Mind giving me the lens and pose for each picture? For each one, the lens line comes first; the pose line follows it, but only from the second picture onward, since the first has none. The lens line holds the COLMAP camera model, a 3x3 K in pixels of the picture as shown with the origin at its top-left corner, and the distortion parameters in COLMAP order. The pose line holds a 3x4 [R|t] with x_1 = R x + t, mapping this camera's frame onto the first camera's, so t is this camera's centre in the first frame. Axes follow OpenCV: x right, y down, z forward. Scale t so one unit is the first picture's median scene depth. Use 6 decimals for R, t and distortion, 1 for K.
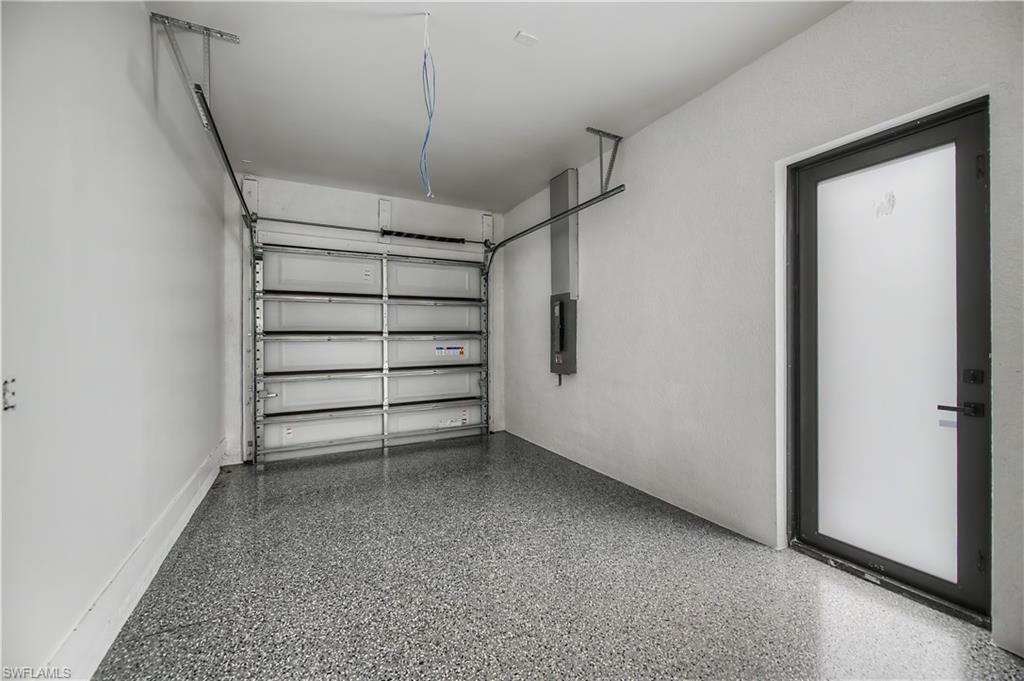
lens RADIAL K [[417.4, 0, 512.0], [0, 417.4, 340.5], [0, 0, 1]] dist [-0.008224, -0.000258]
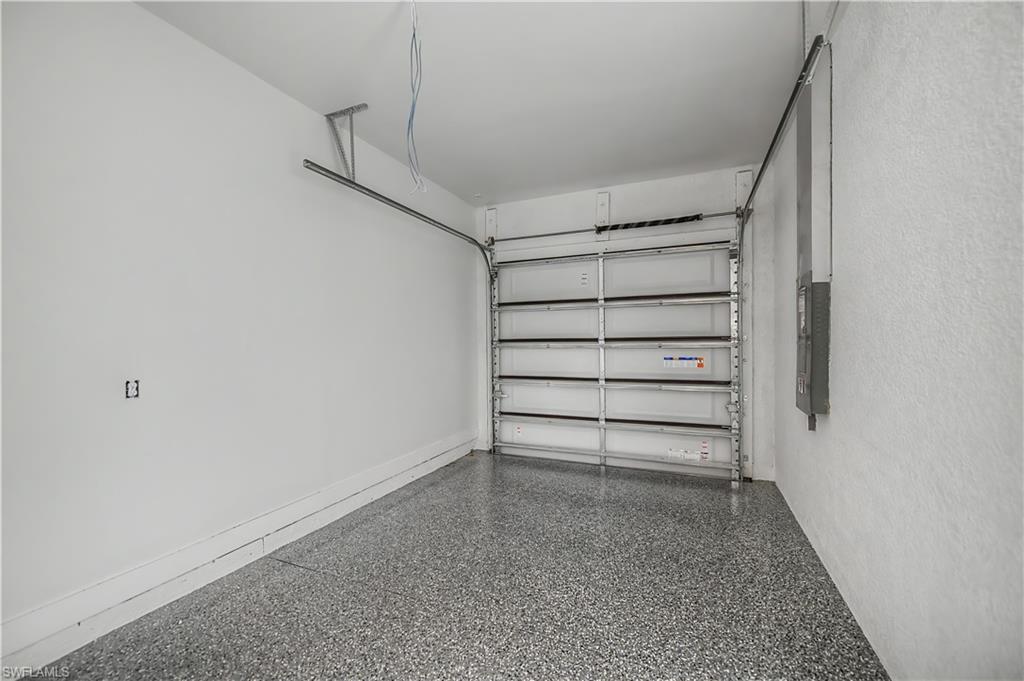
lens RADIAL K [[417.4, 0, 512.0], [0, 417.4, 340.5], [0, 0, 1]] dist [-0.008224, -0.000258]
pose [[0.614127, 0.002874, -0.789202, 0.305874], [0.001504, 0.999987, 0.004812, -0.021959], [0.789206, -0.004143, 0.614115, 0.300888]]
